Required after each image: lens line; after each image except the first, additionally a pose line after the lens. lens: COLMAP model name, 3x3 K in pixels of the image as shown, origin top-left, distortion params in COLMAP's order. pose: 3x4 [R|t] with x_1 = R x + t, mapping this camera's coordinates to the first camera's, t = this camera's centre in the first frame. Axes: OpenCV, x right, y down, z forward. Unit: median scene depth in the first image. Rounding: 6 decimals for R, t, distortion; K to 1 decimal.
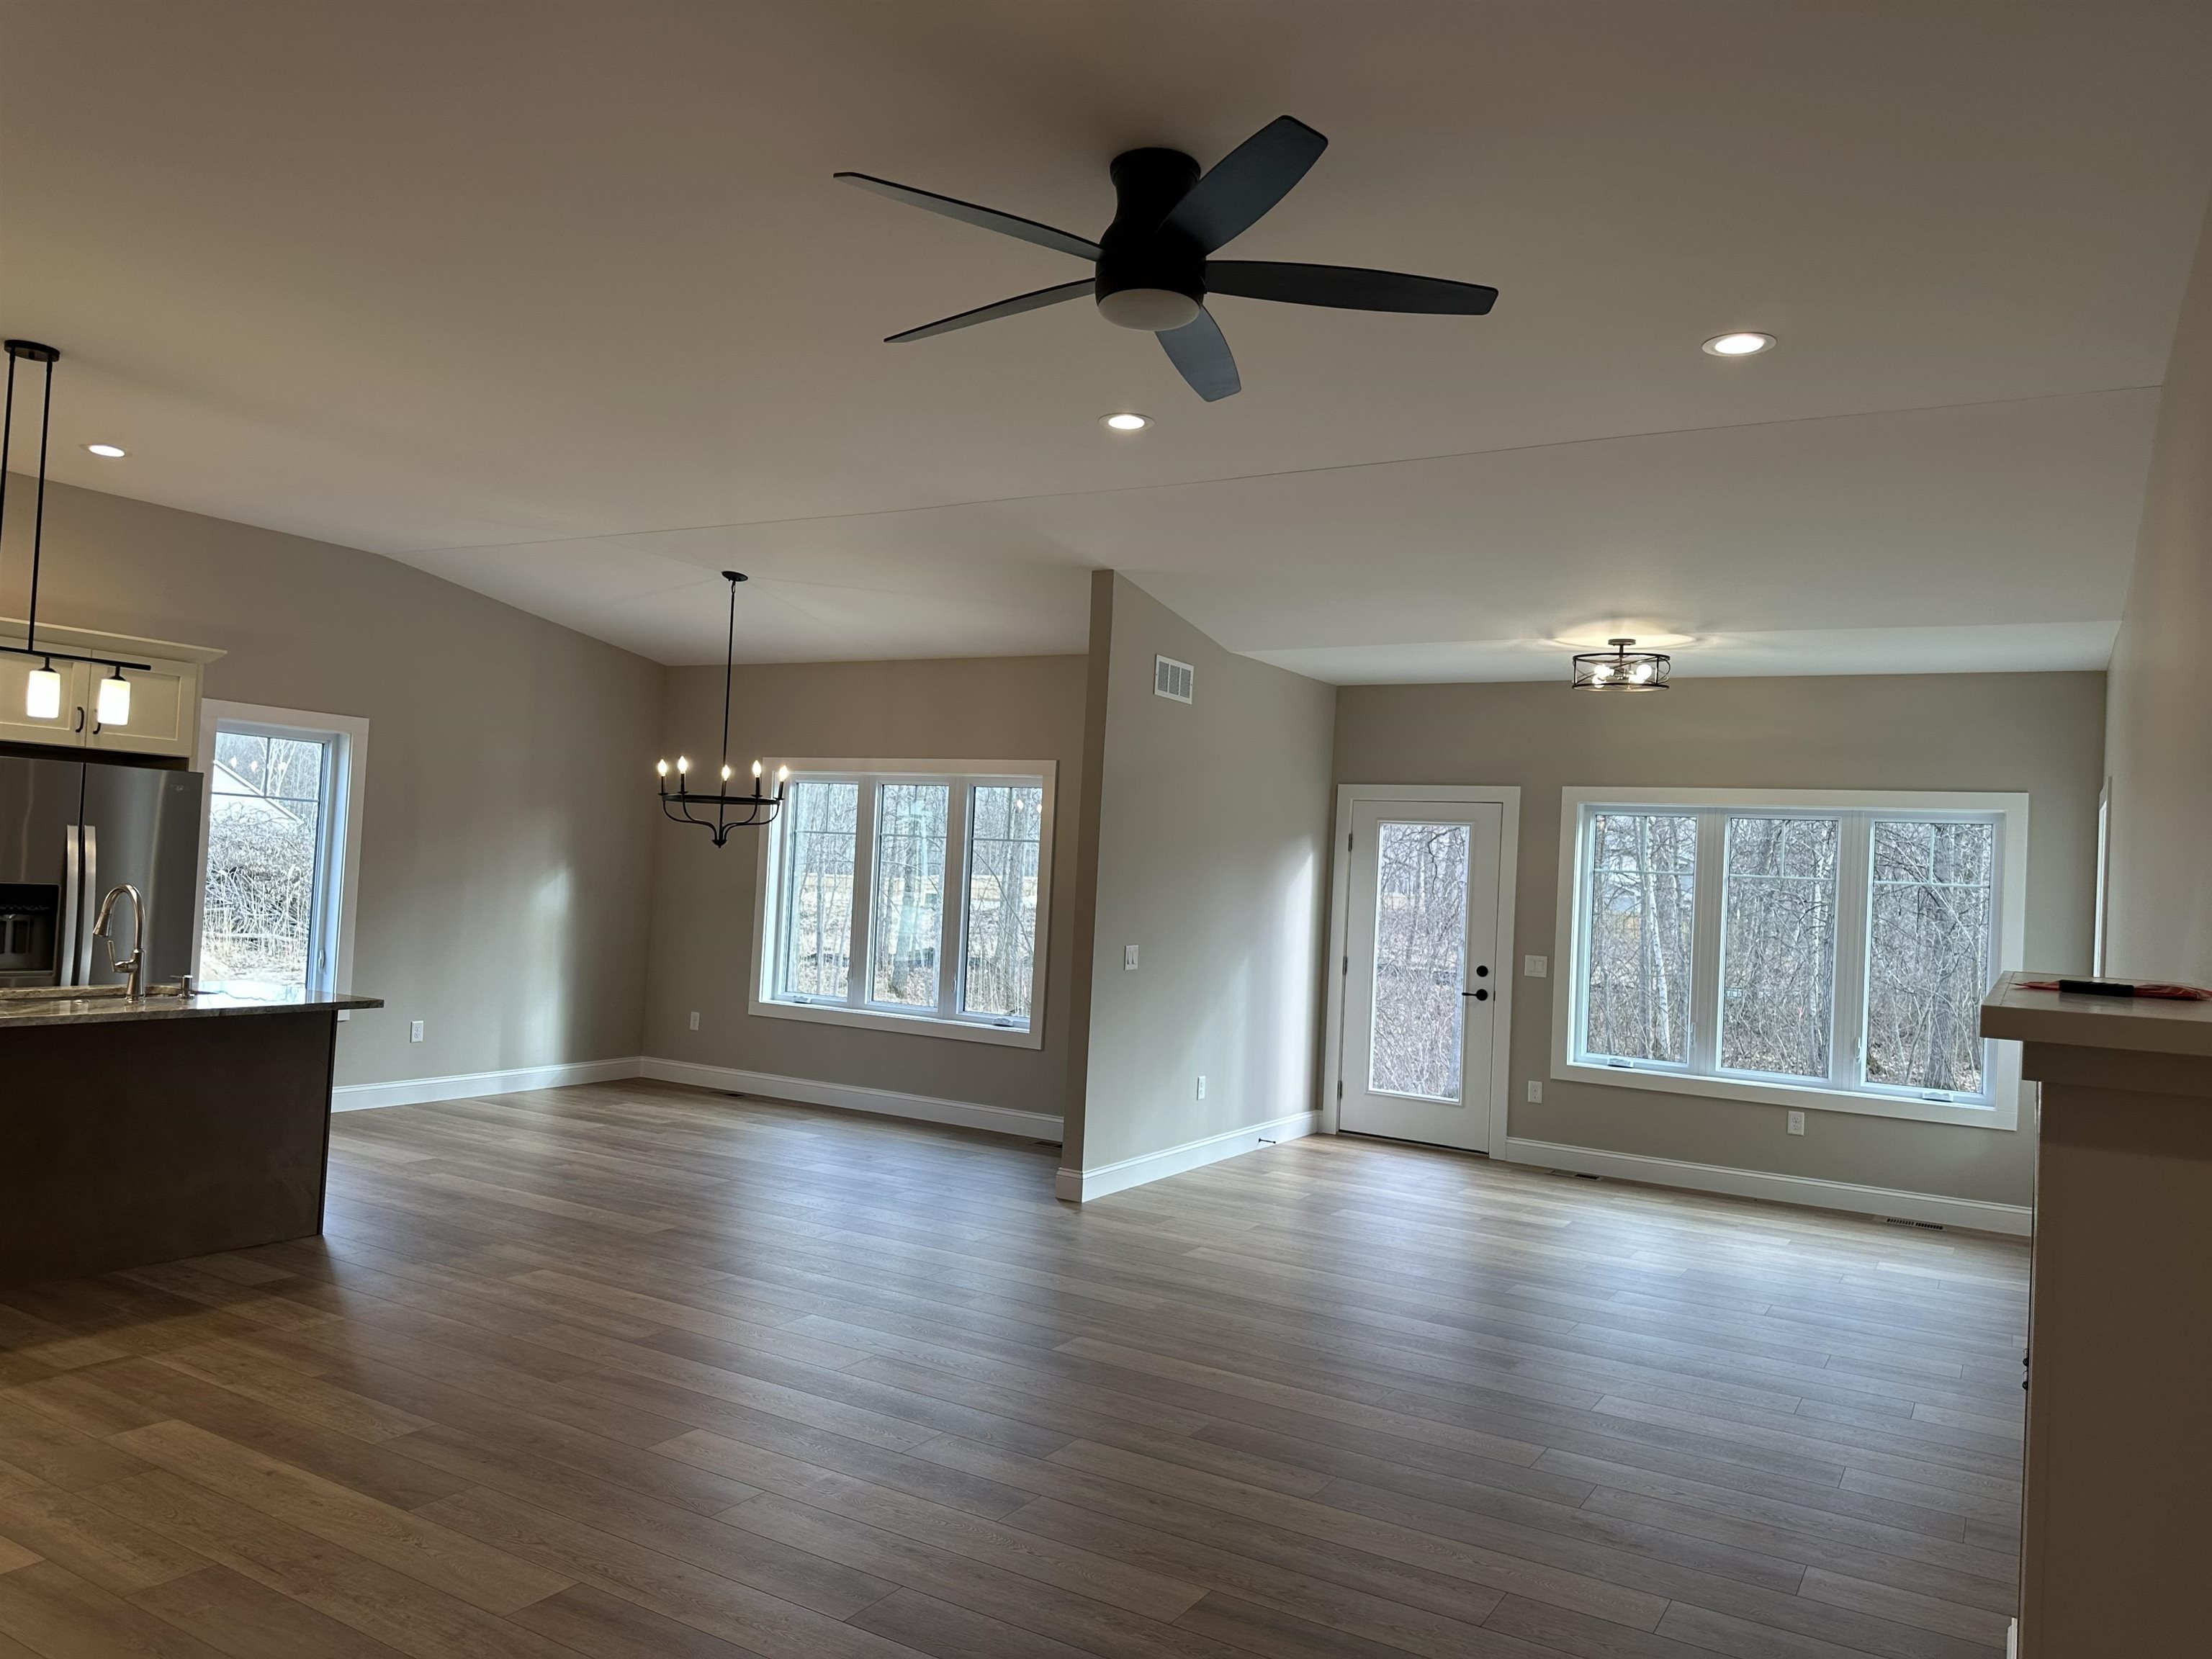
lens RADIAL K [[1543.6, 0, 1106.0], [0, 1543.6, 829.5], [0, 0, 1]] dist [0.000017, -0.000112]
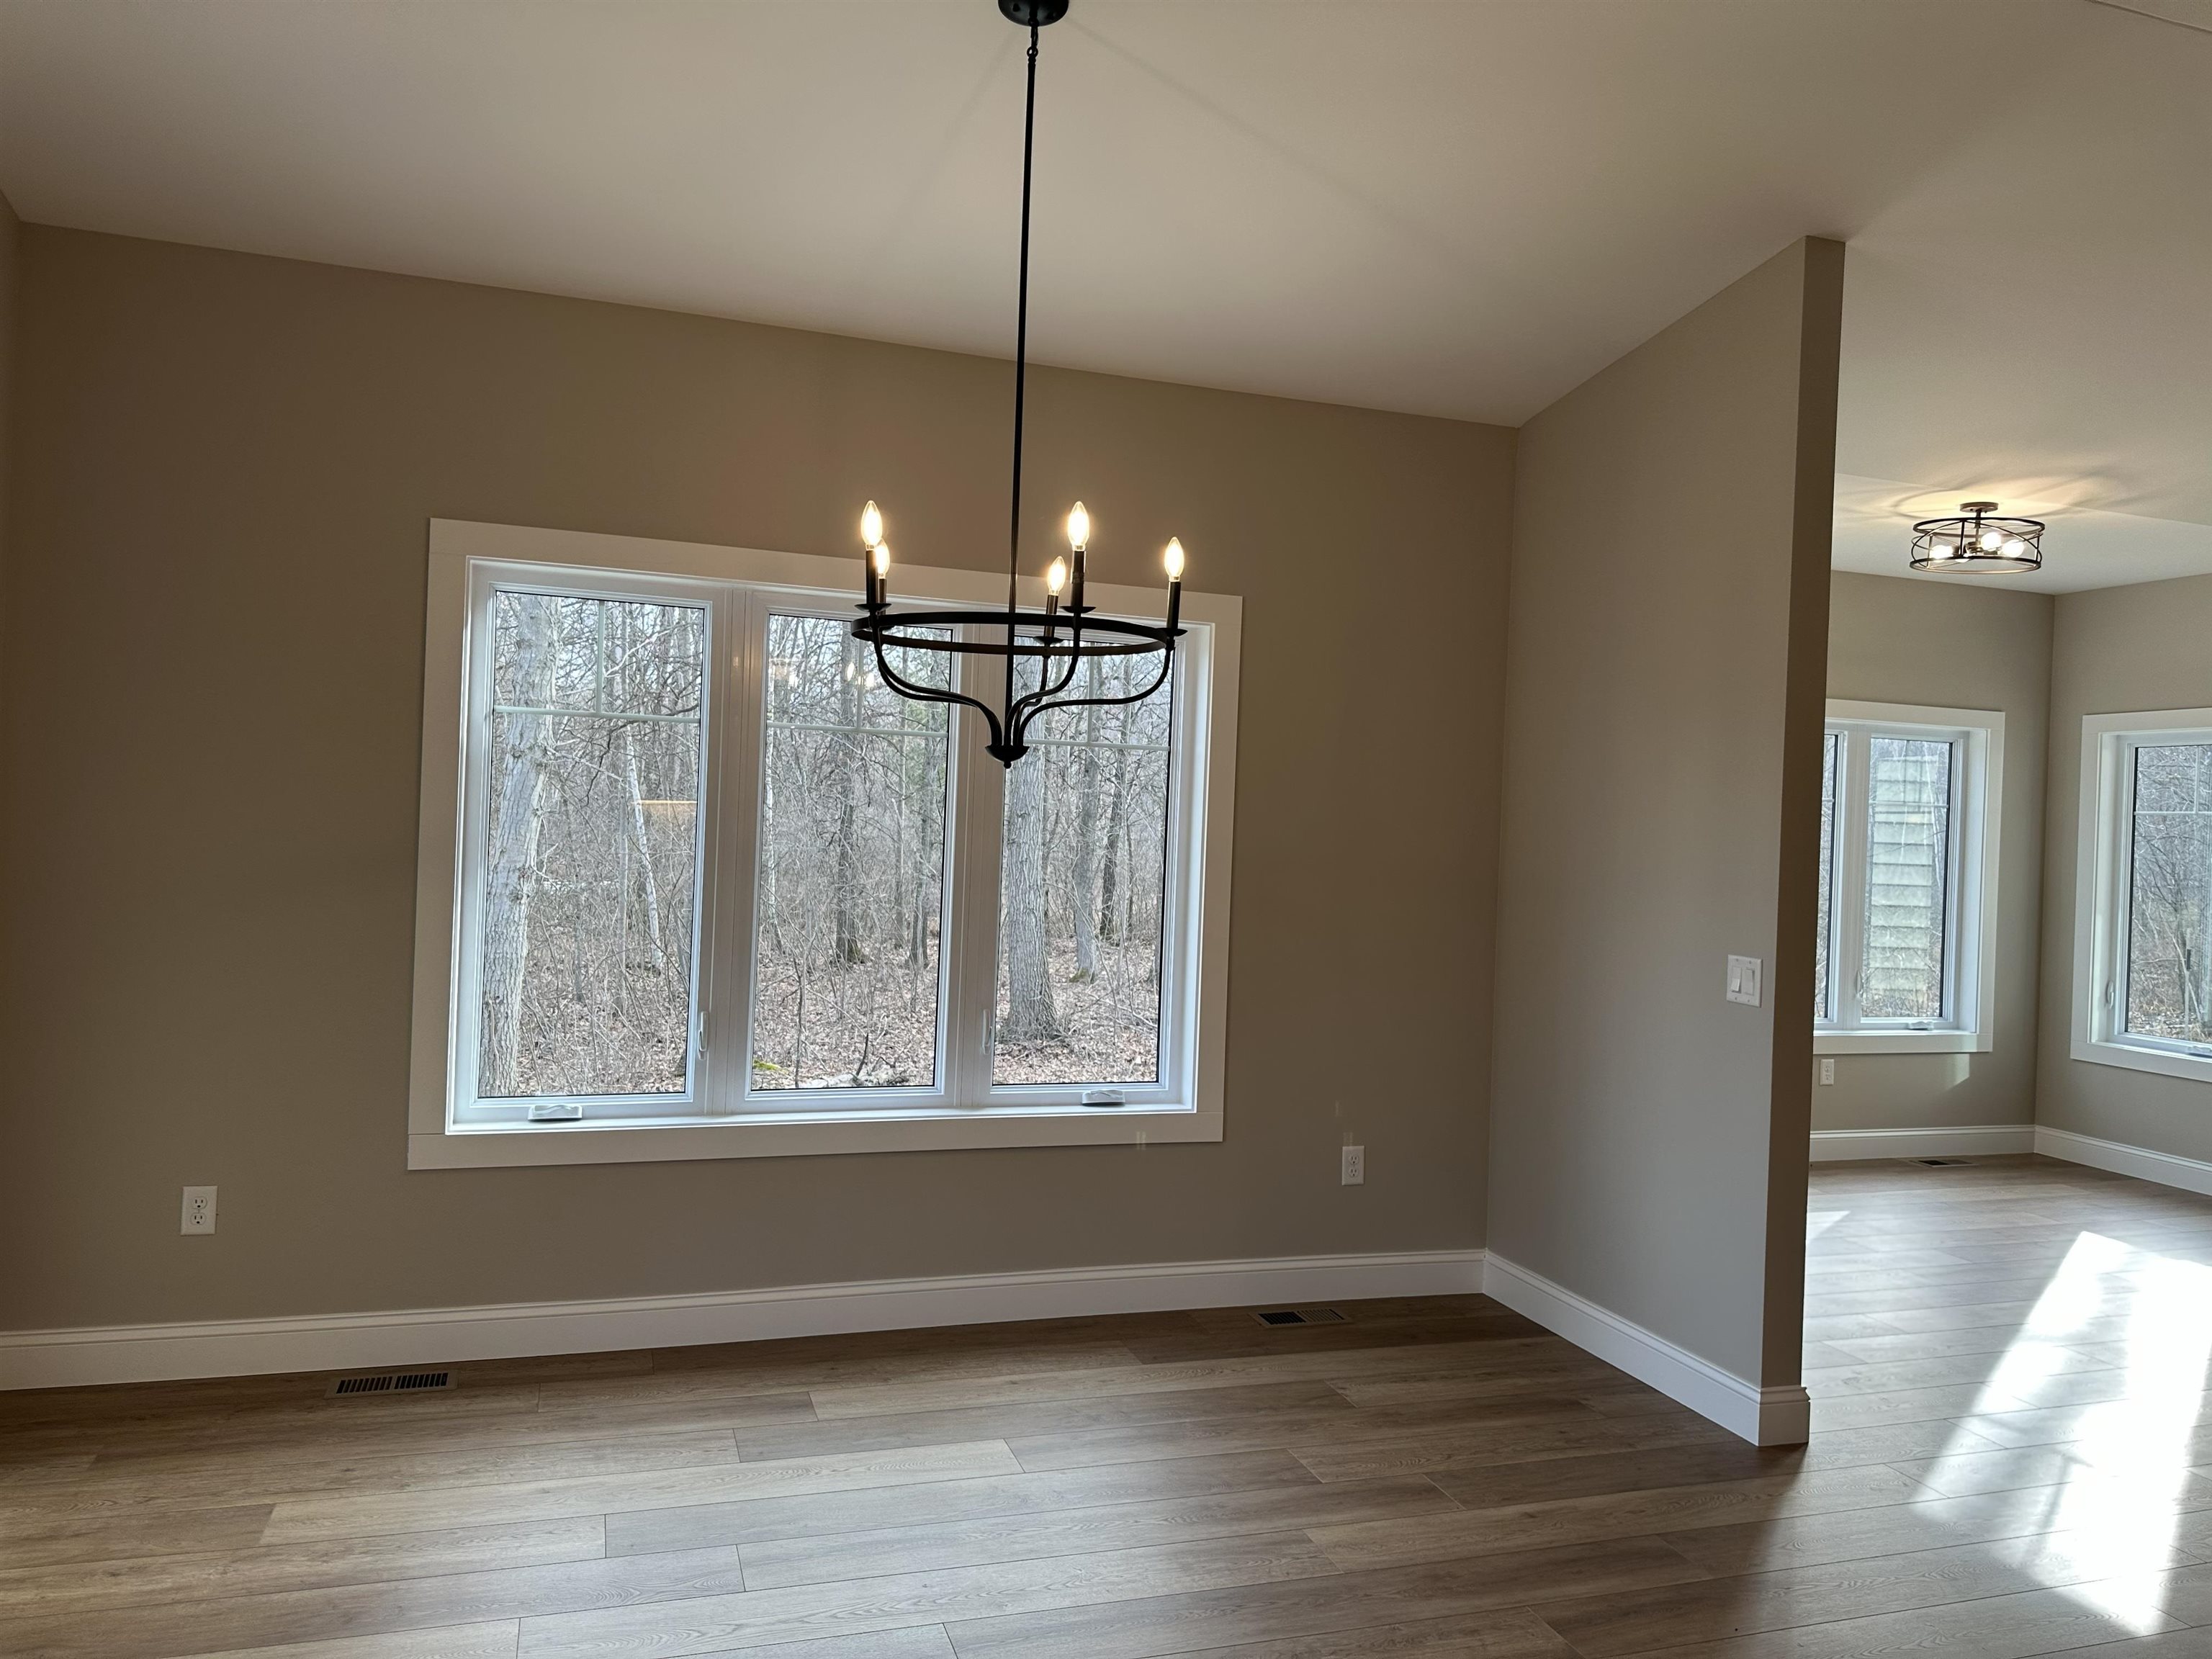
lens RADIAL K [[1543.6, 0, 1106.0], [0, 1543.6, 829.5], [0, 0, 1]] dist [0.000017, -0.000112]
pose [[0.652357, -0.031809, 0.757244, -0.506800], [-0.023751, 0.997770, 0.062374, 0.003453], [-0.757540, -0.058675, 0.650147, 0.750950]]
